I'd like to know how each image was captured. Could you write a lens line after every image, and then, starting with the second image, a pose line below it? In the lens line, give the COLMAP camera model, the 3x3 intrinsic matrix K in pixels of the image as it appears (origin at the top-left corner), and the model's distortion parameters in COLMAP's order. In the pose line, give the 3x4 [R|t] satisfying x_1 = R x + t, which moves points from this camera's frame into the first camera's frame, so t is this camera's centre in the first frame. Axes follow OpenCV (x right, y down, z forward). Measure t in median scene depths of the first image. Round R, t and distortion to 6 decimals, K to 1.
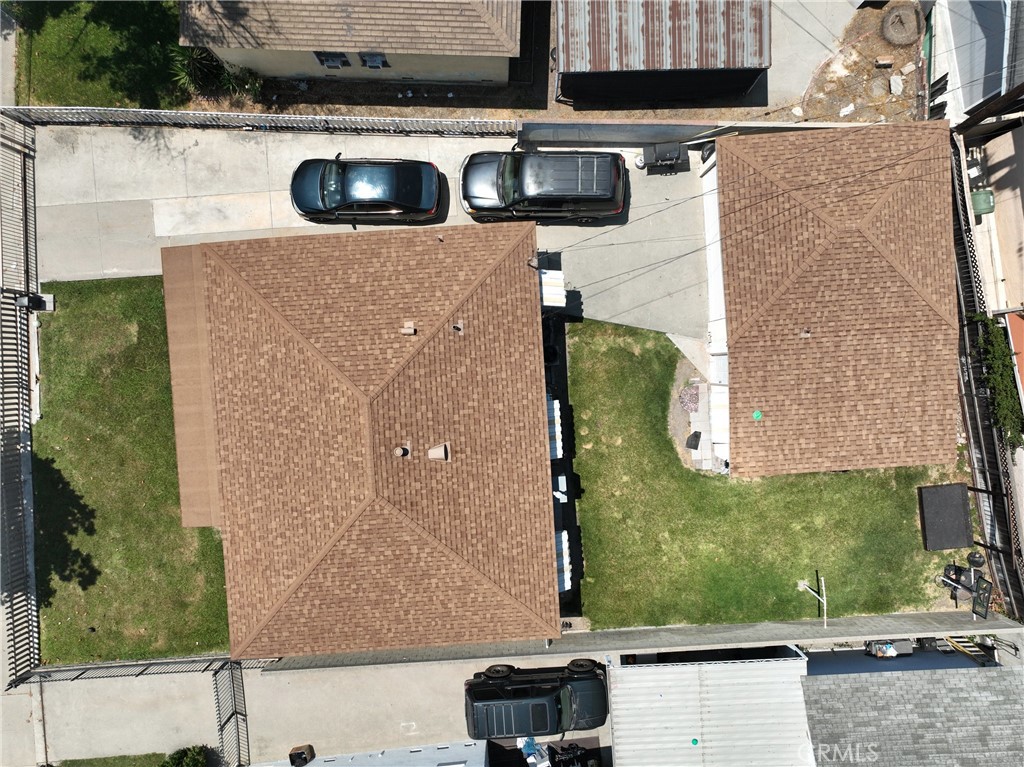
lens RADIAL K [[719.7, 0, 514.0], [0, 719.7, 384.1], [0, 0, 1]] dist [-0.001071, 0.019468]
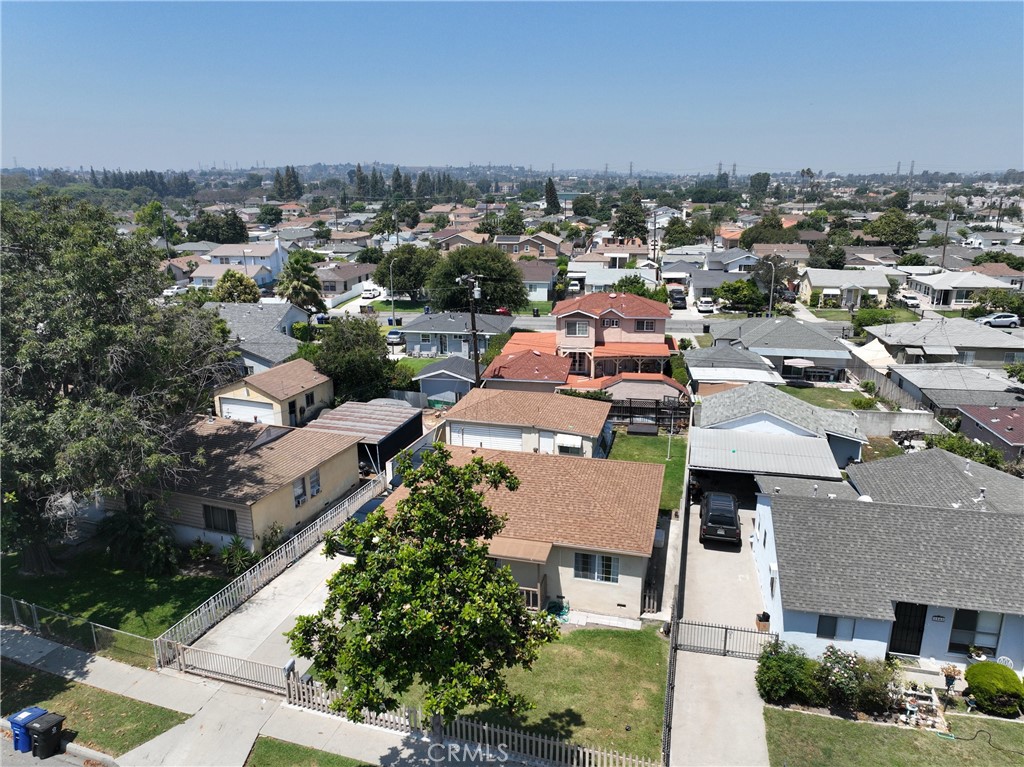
lens RADIAL K [[719.7, 0, 513.0], [0, 719.7, 382.8], [0, 0, 1]] dist [-0.001071, 0.019468]
pose [[0.319864, -0.249131, 0.914123, -1.470428], [0.947196, 0.061149, -0.314772, 0.492904], [0.022522, 0.966537, 0.255536, 0.316549]]
